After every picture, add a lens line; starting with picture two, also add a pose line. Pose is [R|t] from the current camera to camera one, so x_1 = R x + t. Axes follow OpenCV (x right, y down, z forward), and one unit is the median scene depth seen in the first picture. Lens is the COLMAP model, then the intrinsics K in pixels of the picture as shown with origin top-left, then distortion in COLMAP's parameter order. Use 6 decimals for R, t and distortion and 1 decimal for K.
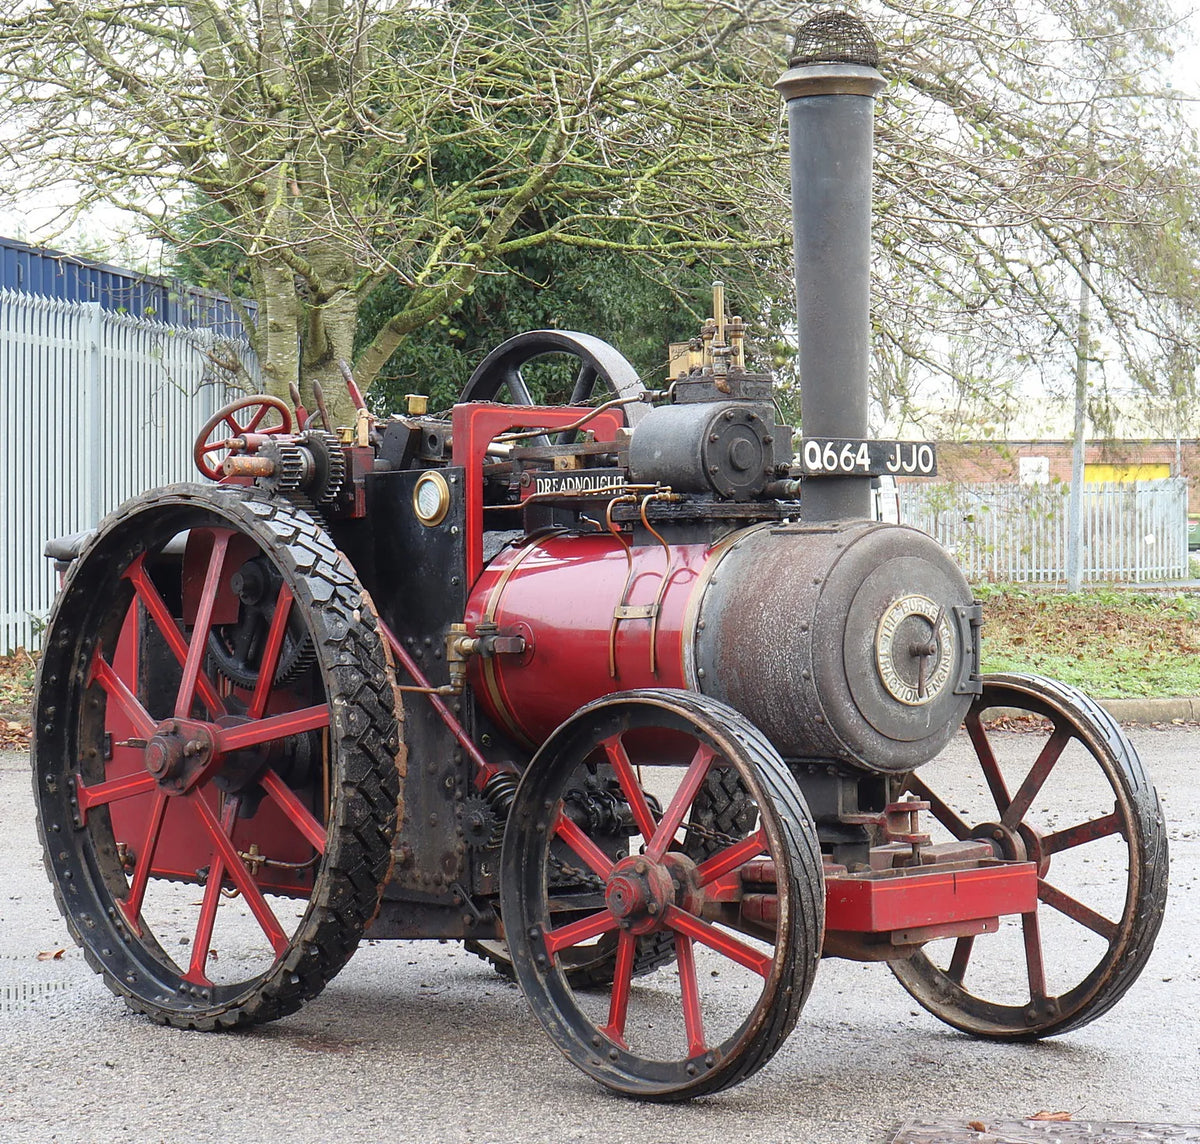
lens RADIAL K [[2680.0, 0, 600.0], [0, 2680.0, 572.0], [0, 0, 1]] dist [0.048202, 0.027803]
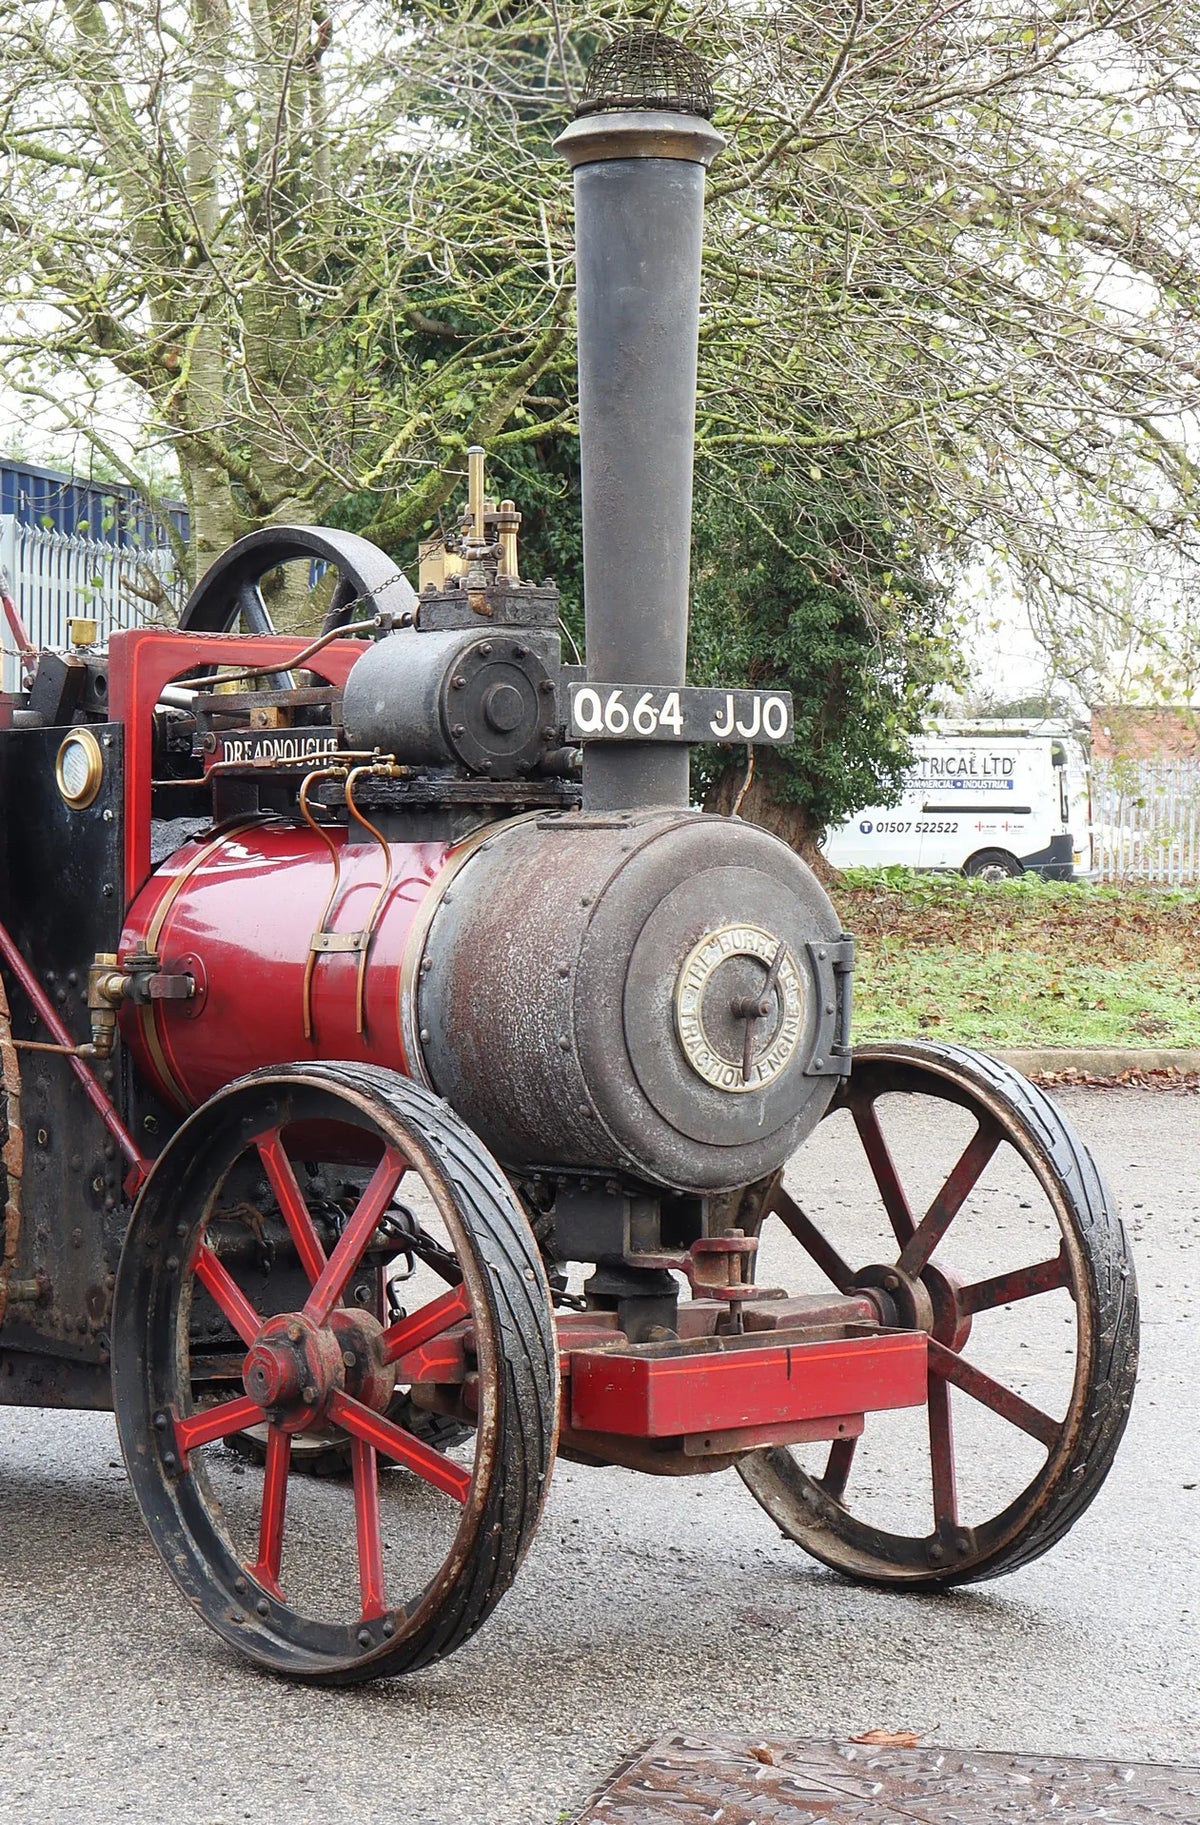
lens RADIAL K [[3120.4, 0, 599.4], [0, 3120.4, 978.3], [0, 0, 1]] dist [0.031709, 0.086318]
pose [[0.996672, 0.018004, -0.079504, 0.138851], [-0.014919, 0.999119, 0.039233, -0.007552], [0.080140, -0.037916, 0.996062, 0.226394]]
